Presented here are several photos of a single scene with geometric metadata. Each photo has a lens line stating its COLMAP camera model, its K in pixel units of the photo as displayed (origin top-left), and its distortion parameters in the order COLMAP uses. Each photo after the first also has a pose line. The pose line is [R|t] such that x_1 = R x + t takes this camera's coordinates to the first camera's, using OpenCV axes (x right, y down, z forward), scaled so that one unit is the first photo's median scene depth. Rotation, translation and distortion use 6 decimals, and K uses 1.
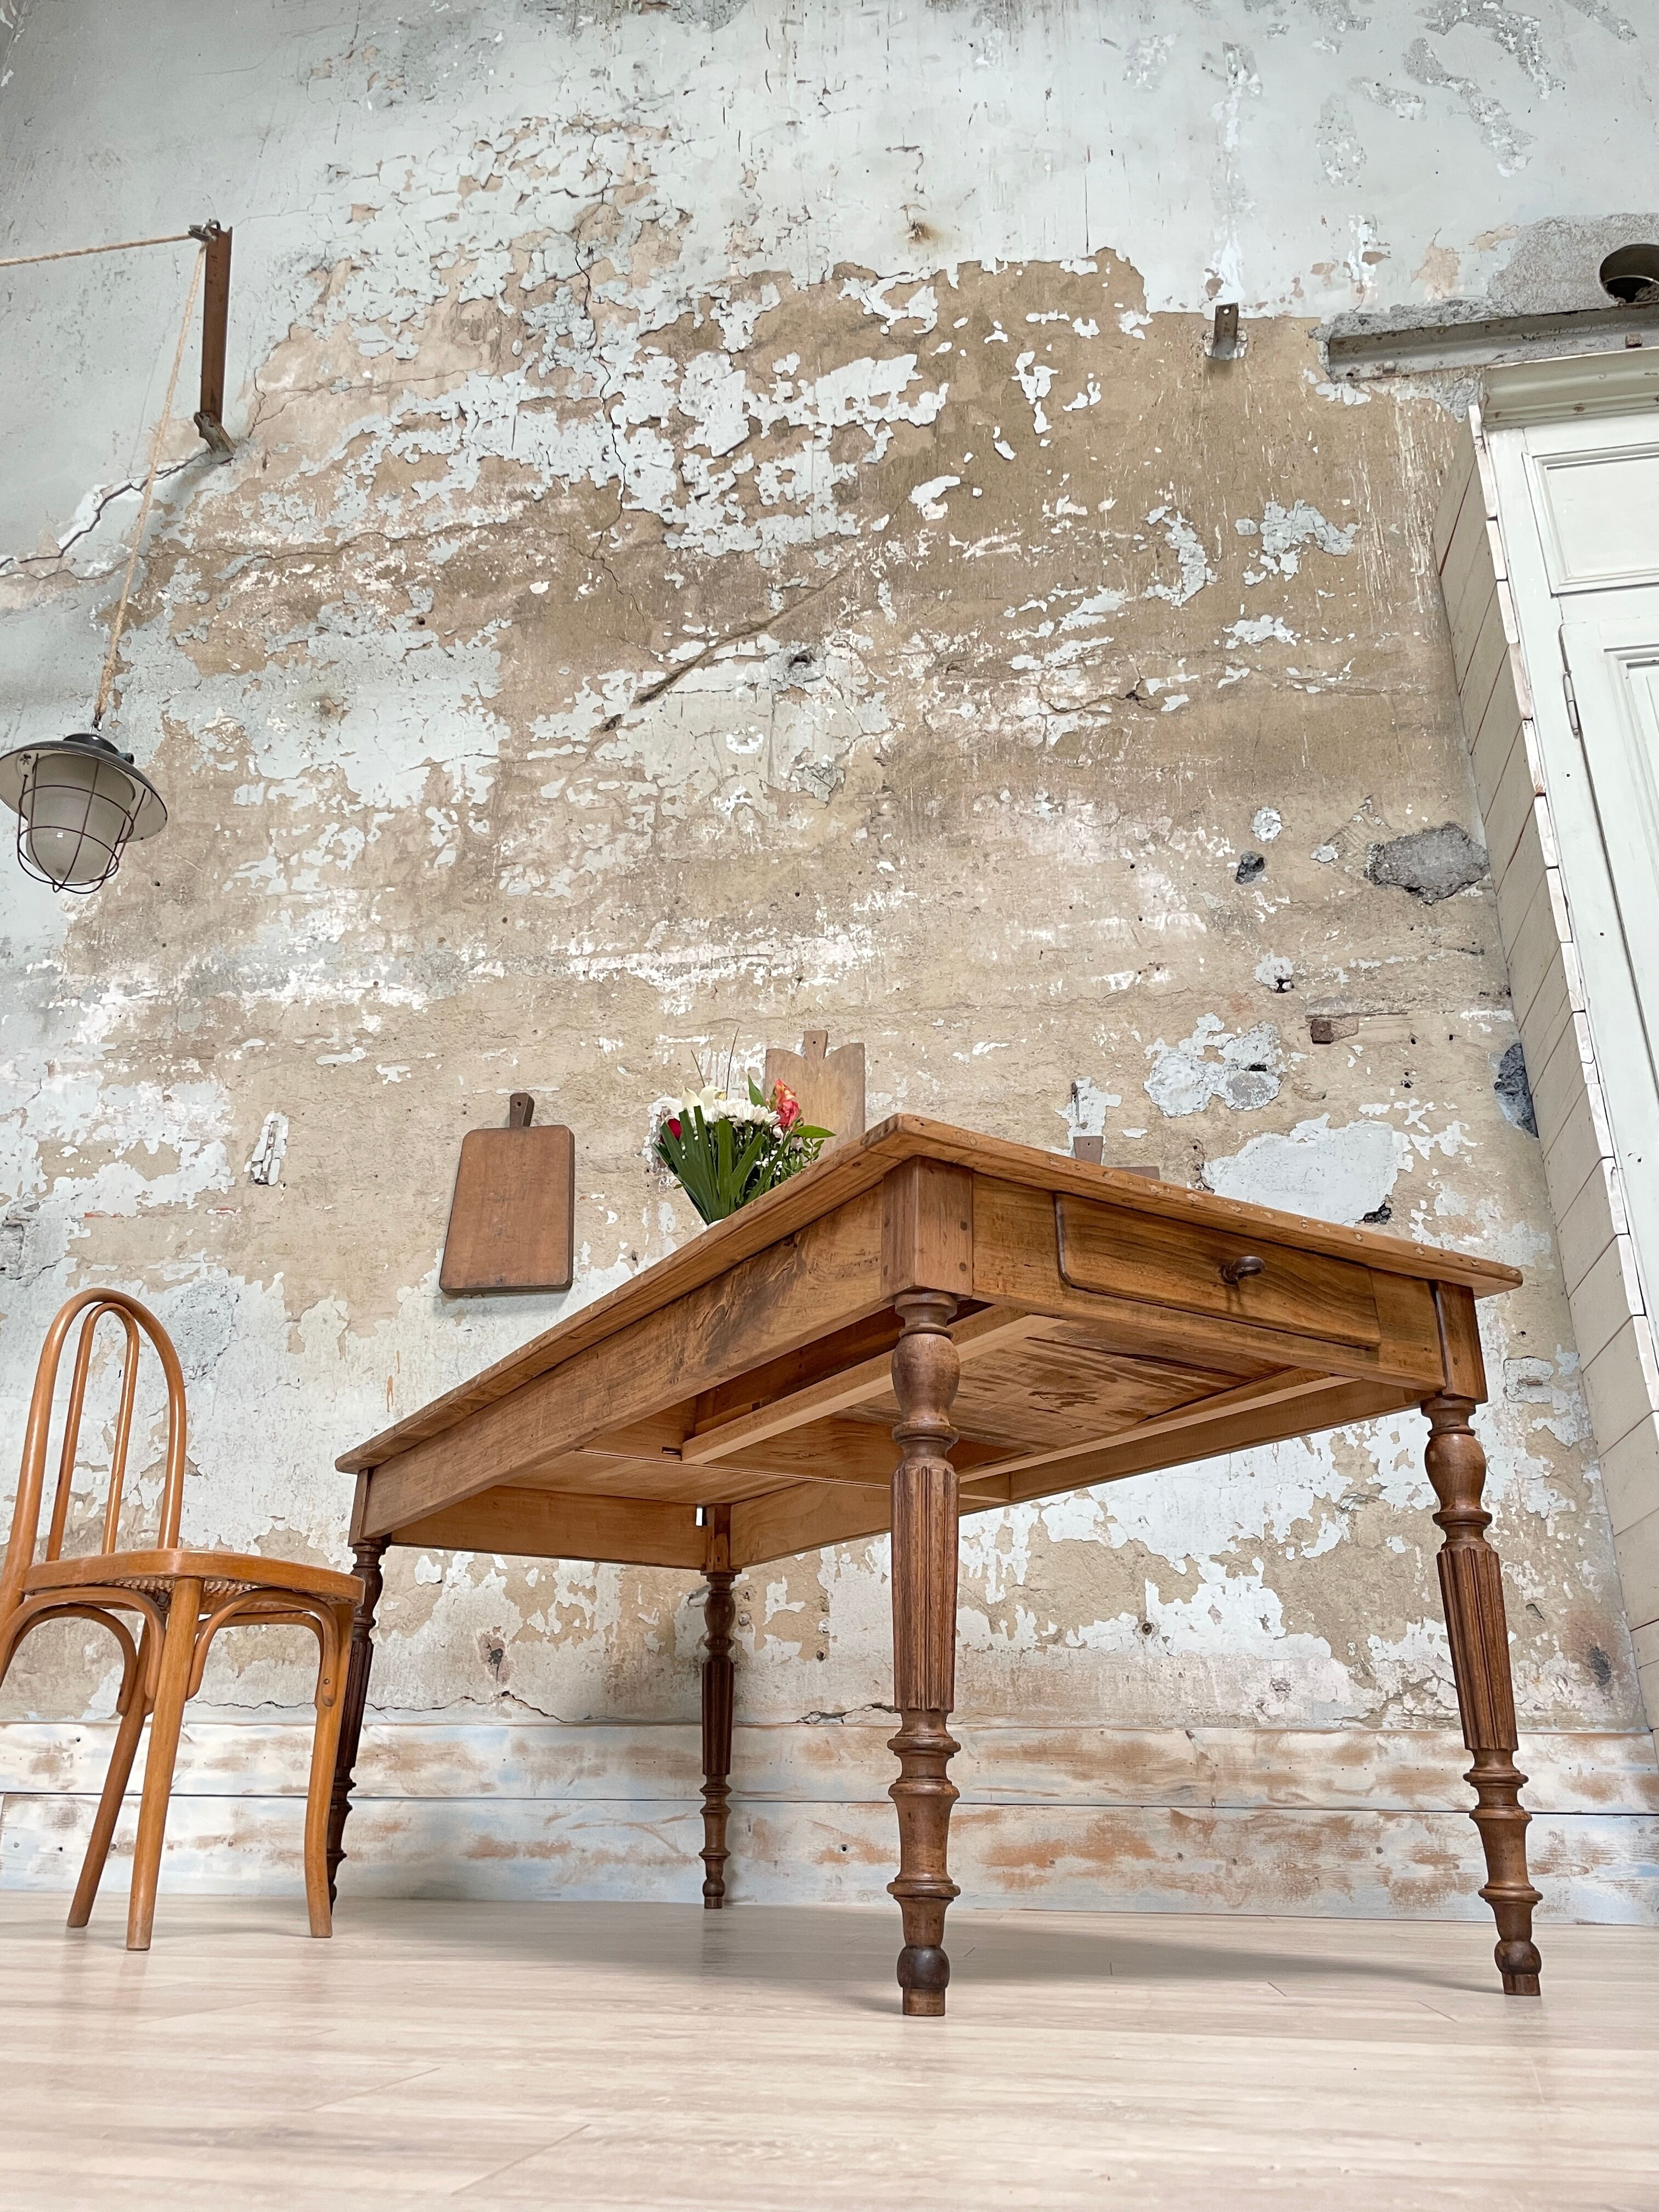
lens RADIAL K [[1682.3, 0, 819.2], [0, 1682.3, 1080.5], [0, 0, 1]] dist [0.085256, -0.114367]
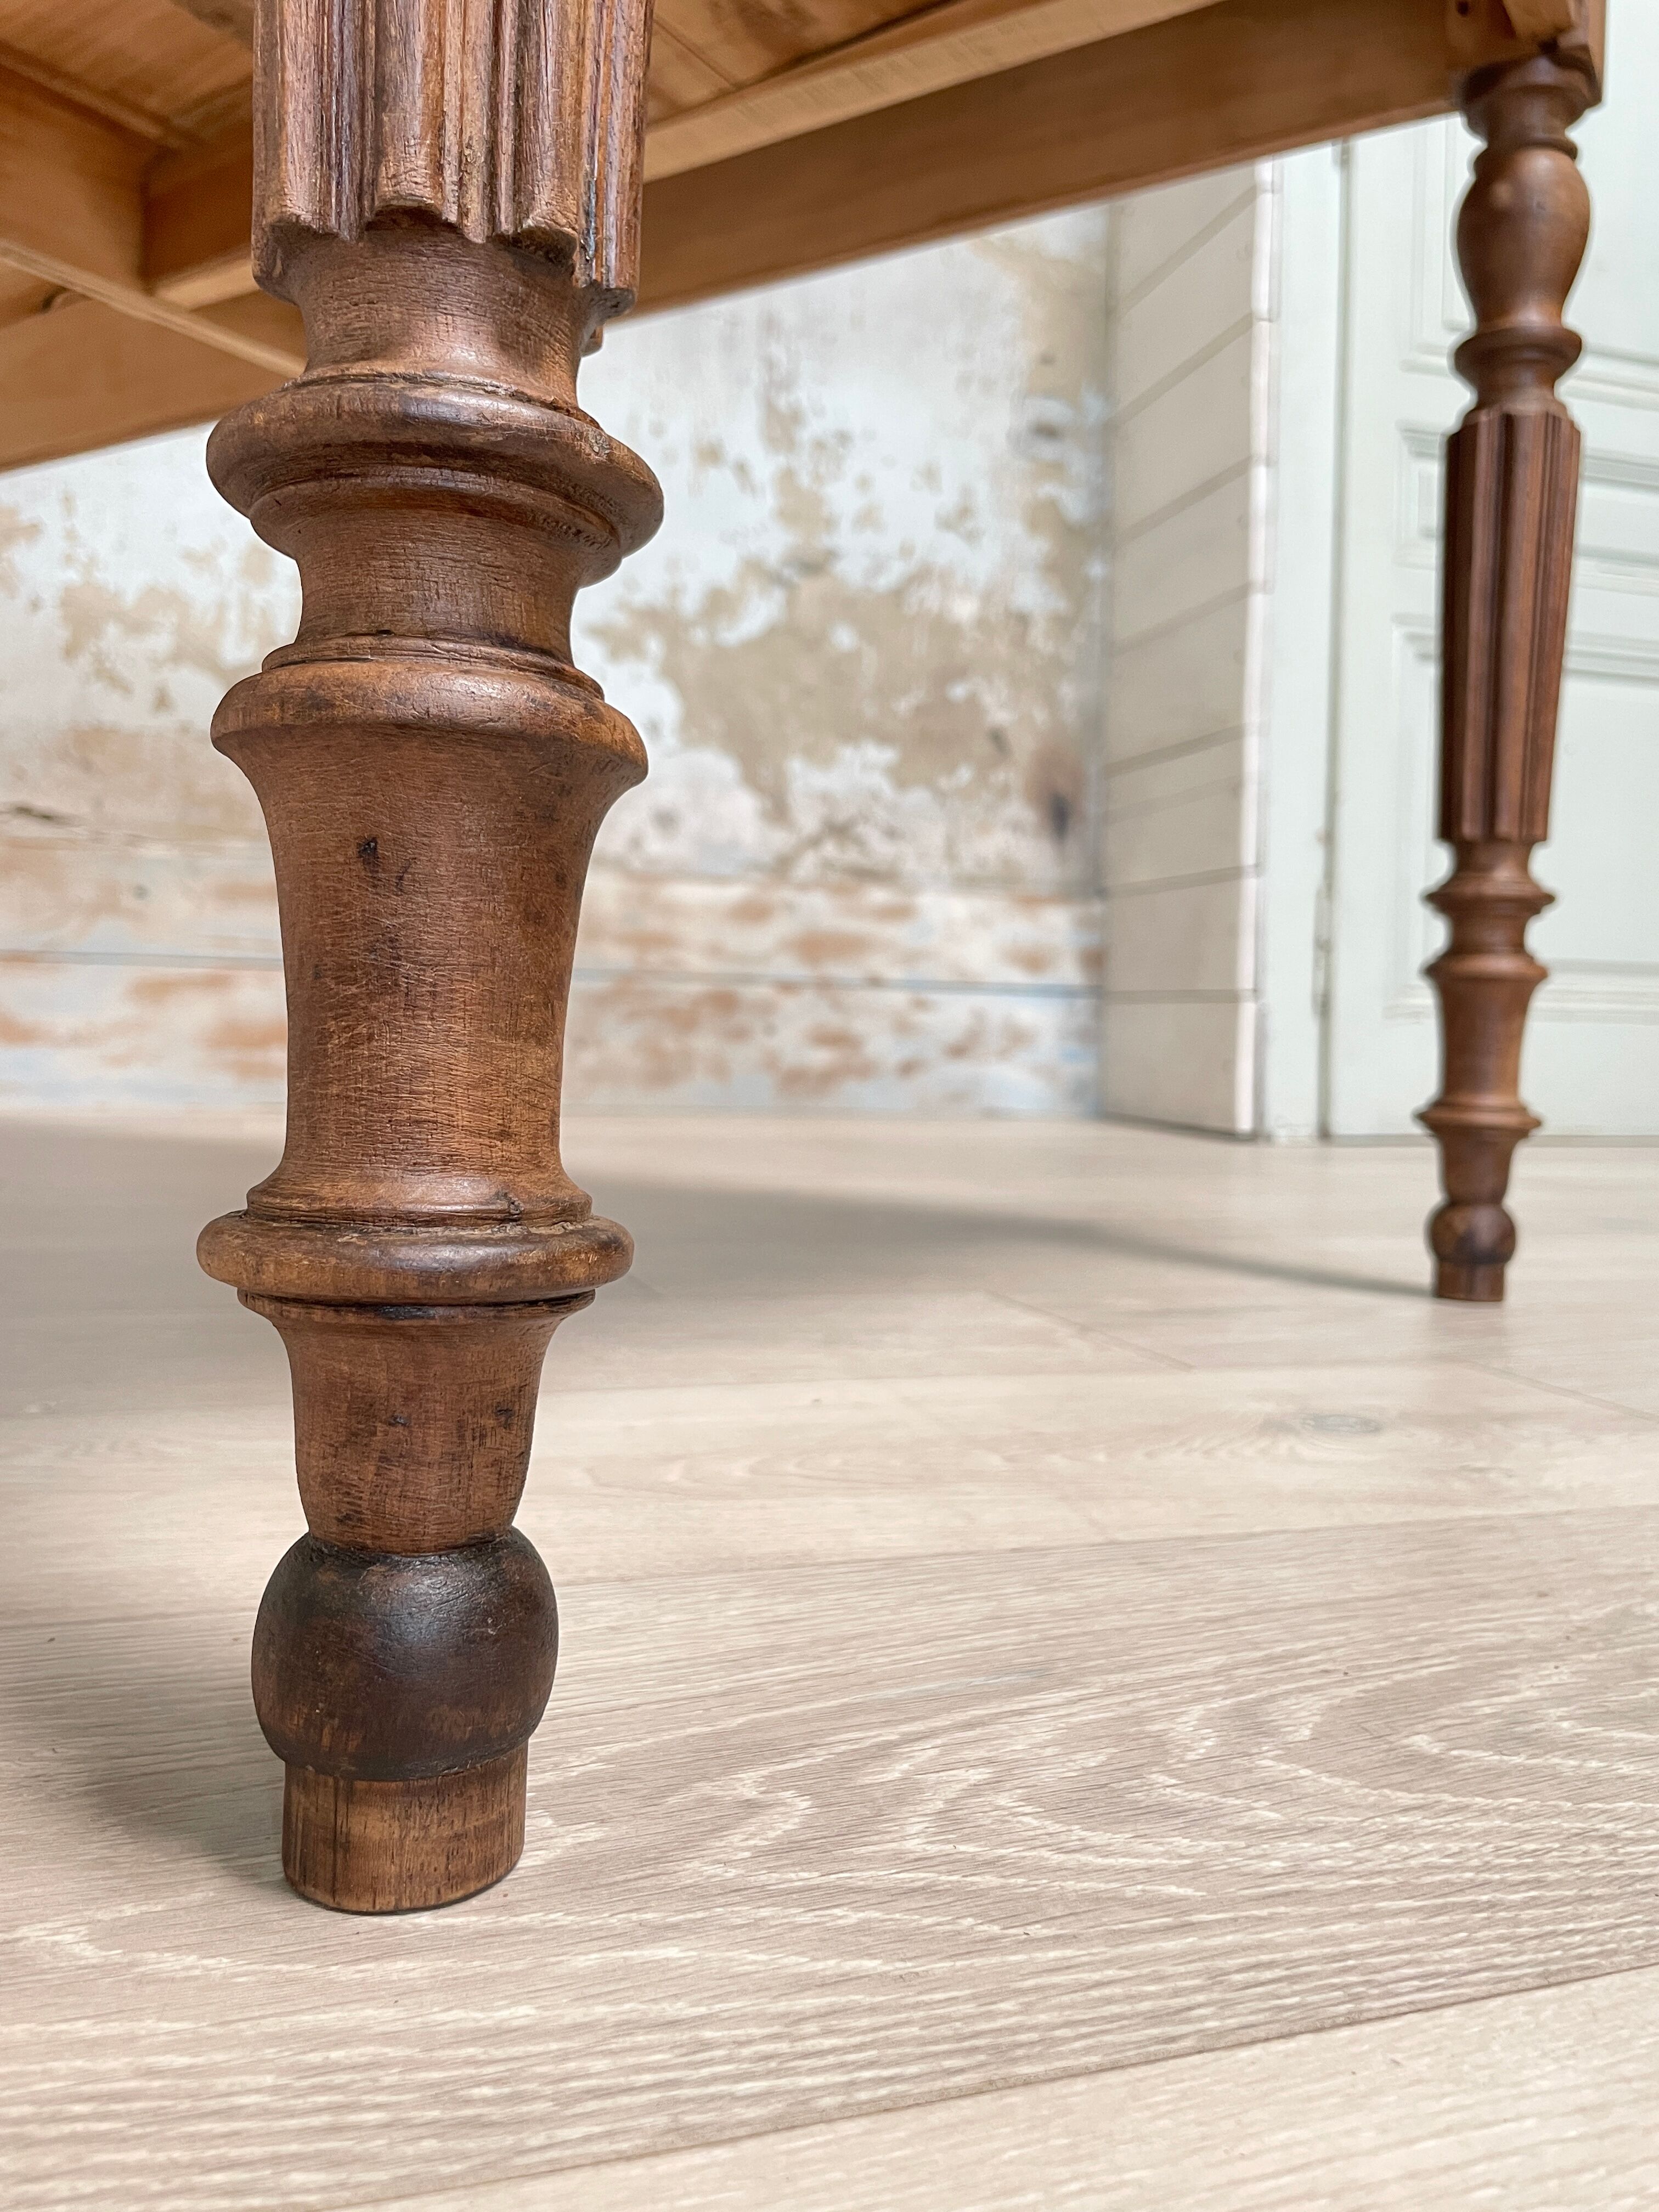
lens RADIAL K [[1682.3, 0, 834.1], [0, 1682.3, 1122.3], [0, 0, 1]] dist [0.085256, -0.114367]
pose [[0.887074, -0.017150, 0.461308, 0.007695], [-0.198075, 0.888502, 0.413921, 0.138564], [-0.416972, -0.458552, 0.784770, 0.308409]]
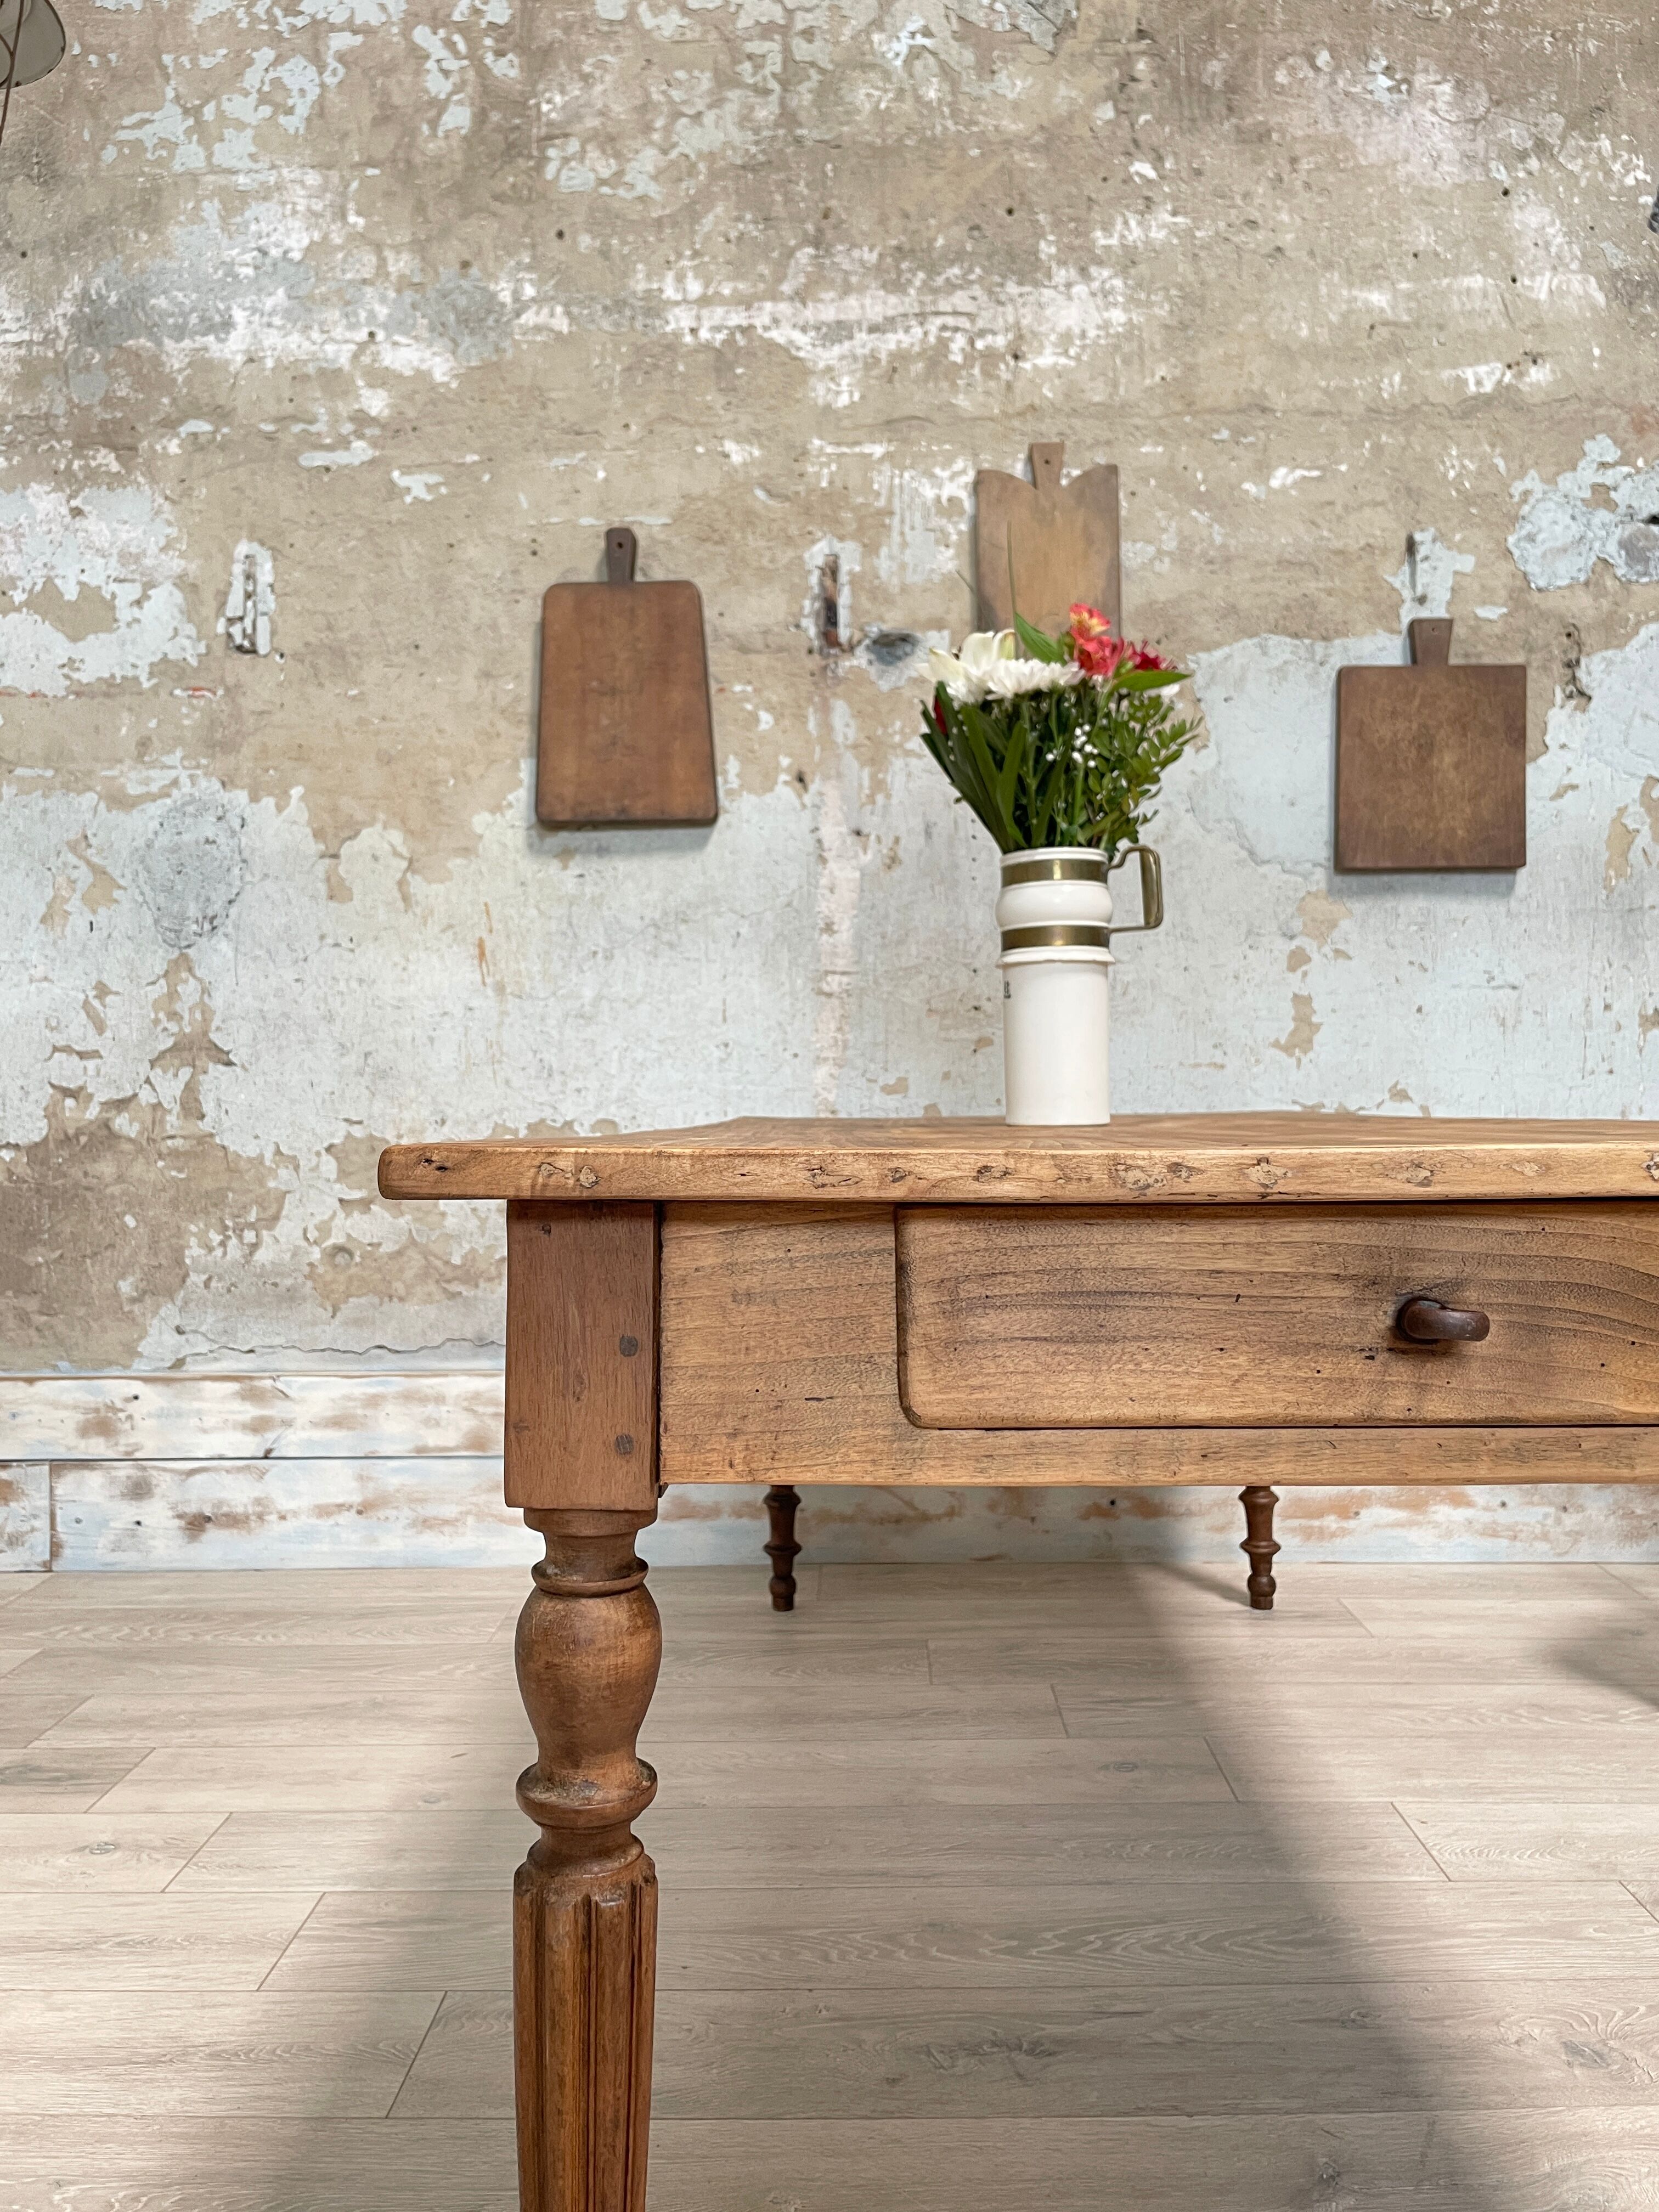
lens RADIAL K [[1668.8, 0, 844.6], [0, 1668.8, 1106.1], [0, 0, 1]] dist [0.071519, -0.095051]
pose [[0.991137, -0.023866, 0.130679, -0.187559], [-0.030733, 0.915844, 0.400356, -0.055983], [-0.129236, -0.400824, 0.906994, 0.274262]]
